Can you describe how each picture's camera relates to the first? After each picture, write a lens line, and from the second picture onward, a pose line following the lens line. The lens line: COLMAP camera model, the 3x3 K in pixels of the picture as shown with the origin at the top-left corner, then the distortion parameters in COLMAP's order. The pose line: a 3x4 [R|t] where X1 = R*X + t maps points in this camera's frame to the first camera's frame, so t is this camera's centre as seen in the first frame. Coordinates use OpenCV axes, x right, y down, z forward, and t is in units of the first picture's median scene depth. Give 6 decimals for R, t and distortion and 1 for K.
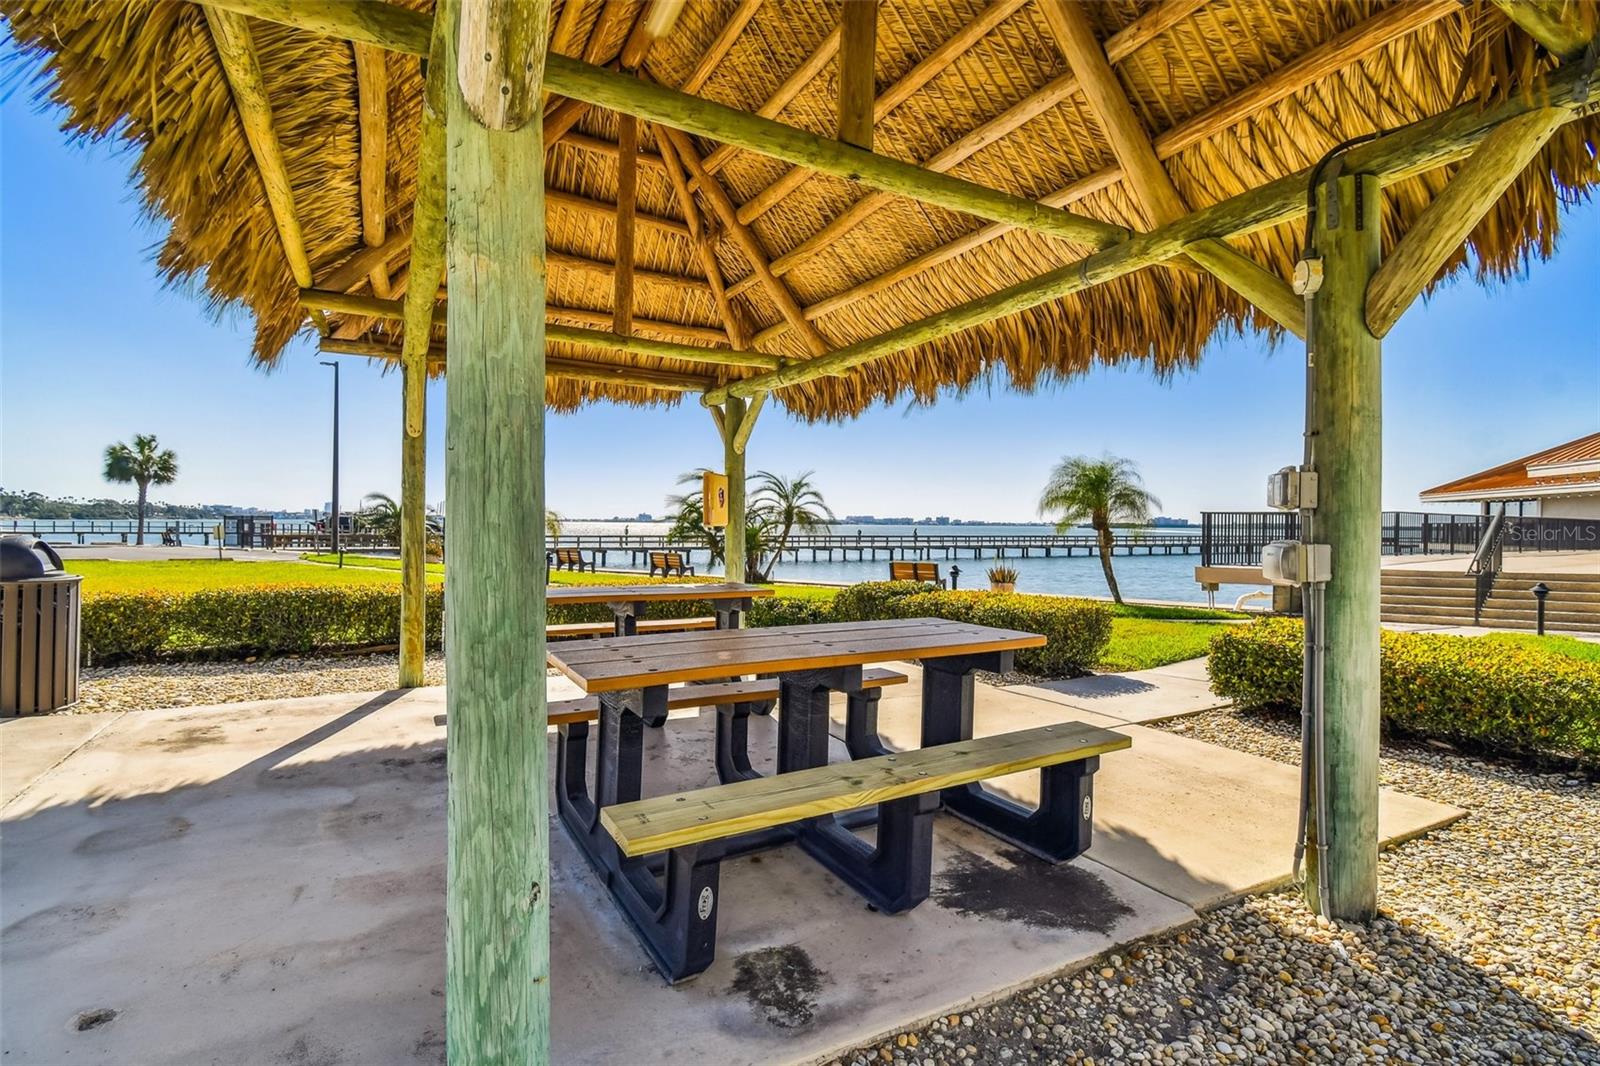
lens RADIAL K [[726.6, 0, 800.0], [0, 726.6, 533.0], [0, 0, 1]] dist [0.023940, -0.000065]
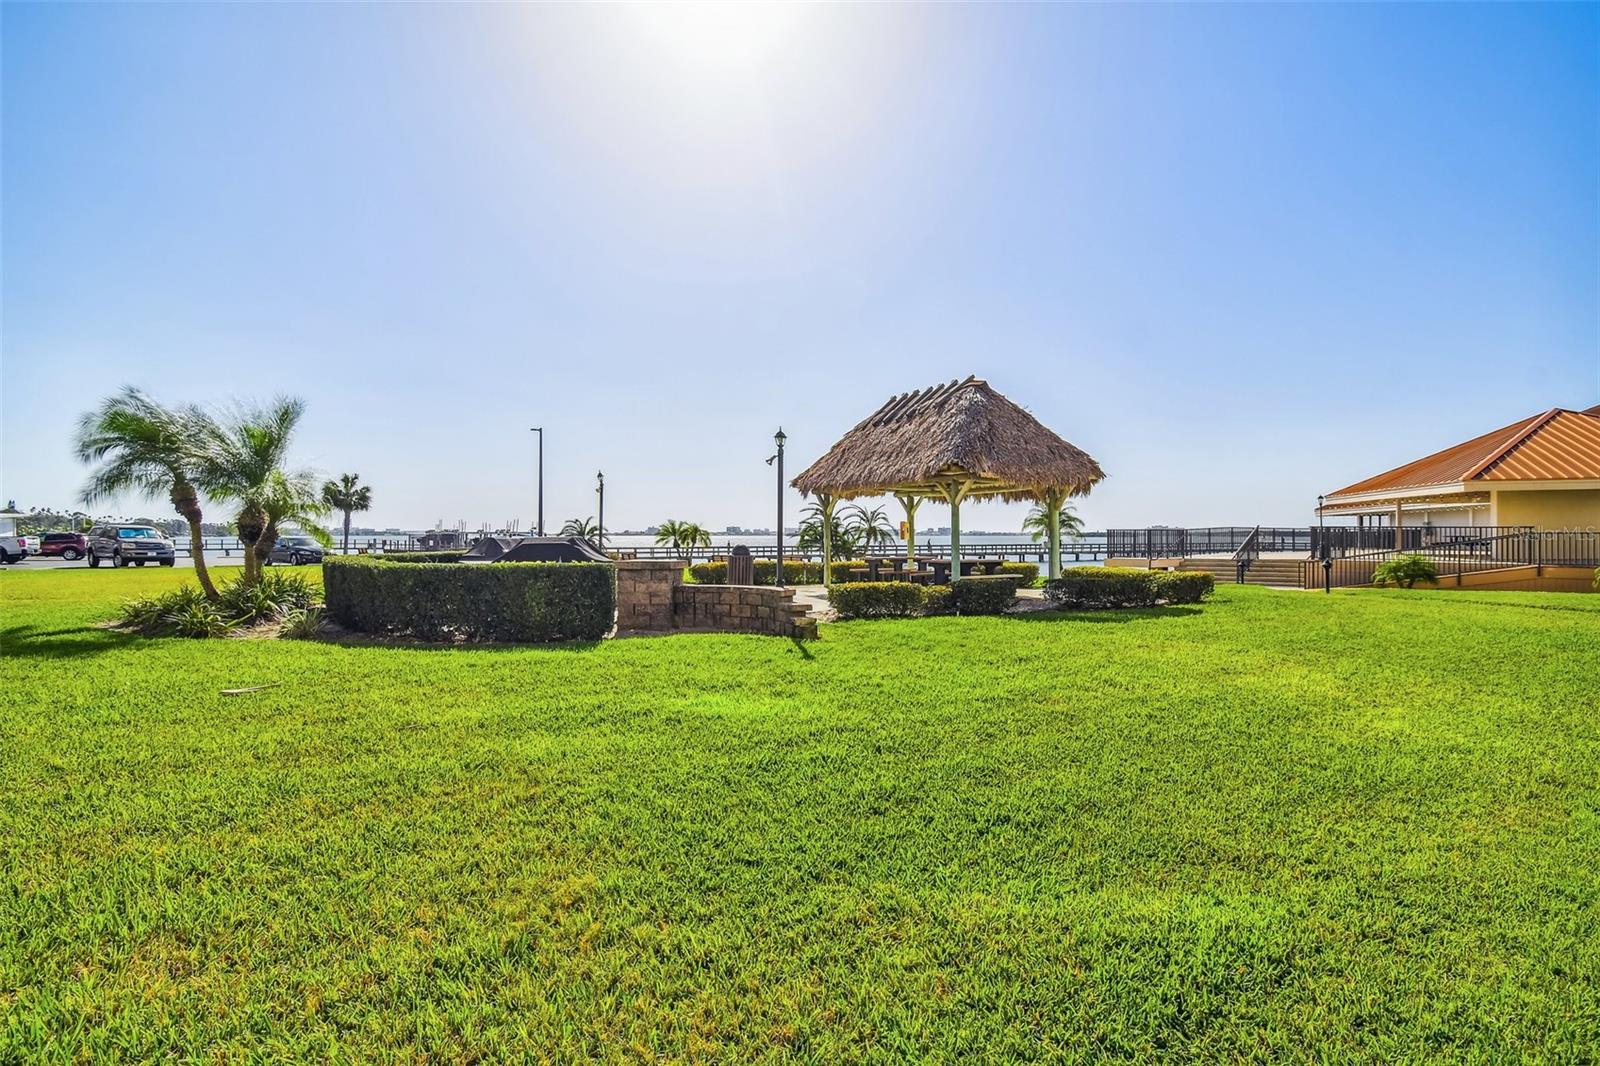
lens RADIAL K [[726.6, 0, 800.0], [0, 726.6, 533.0], [0, 0, 1]] dist [0.023940, -0.000065]
pose [[0.999957, -0.009252, -0.000906, -0.096055], [0.009237, 0.999833, -0.015760, 0.001170], [0.001051, 0.015751, 0.999875, -0.351133]]
